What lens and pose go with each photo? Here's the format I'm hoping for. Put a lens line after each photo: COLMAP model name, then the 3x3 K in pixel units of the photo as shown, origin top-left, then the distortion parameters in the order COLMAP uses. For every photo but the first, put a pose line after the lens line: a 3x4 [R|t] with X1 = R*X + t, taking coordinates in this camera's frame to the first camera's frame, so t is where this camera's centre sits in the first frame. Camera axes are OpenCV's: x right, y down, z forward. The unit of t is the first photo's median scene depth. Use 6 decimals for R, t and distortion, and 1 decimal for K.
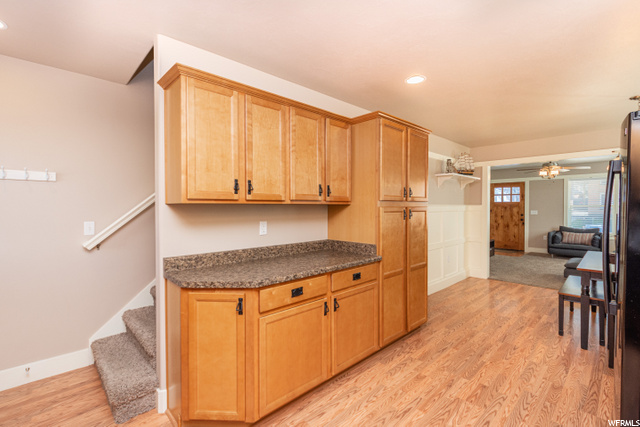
lens RADIAL K [[293.1, 0, 318.8], [0, 293.1, 211.1], [0, 0, 1]] dist [-0.000467, -0.000002]
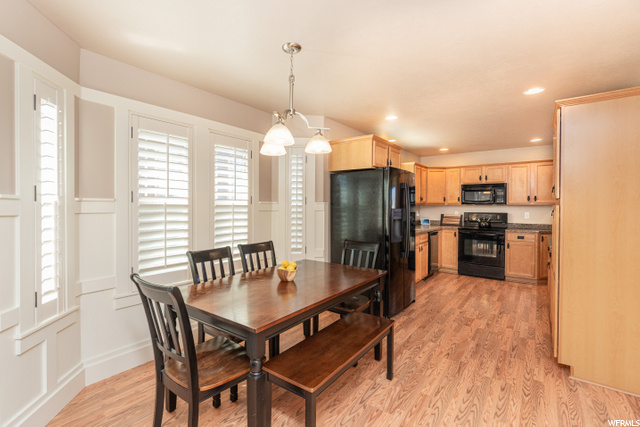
lens RADIAL K [[293.1, 0, 318.0], [0, 293.1, 210.2], [0, 0, 1]] dist [-0.000467, -0.000002]
pose [[-0.986177, -0.000216, -0.165696, 0.402667], [-0.005098, 0.999565, 0.029036, -0.007331], [0.165618, 0.029479, -0.985749, 0.600638]]
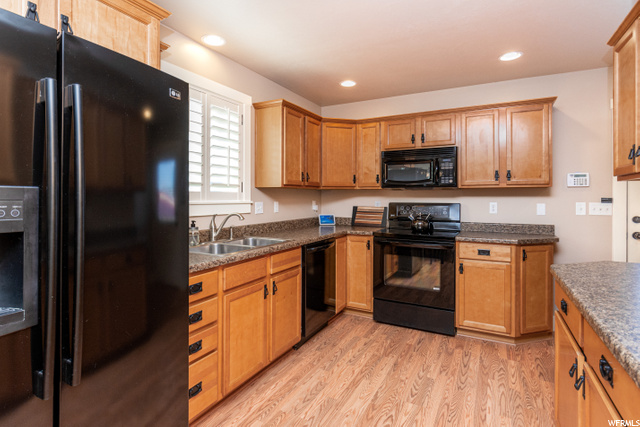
lens RADIAL K [[335.5, 0, 317.0], [0, 335.5, 197.5], [0, 0, 1]] dist [0.002958, -0.000132]
pose [[-0.946613, -0.001995, -0.322365, 0.165588], [-0.007053, 0.999870, 0.014521, 0.003812], [0.322294, 0.016019, -0.946504, 0.348066]]
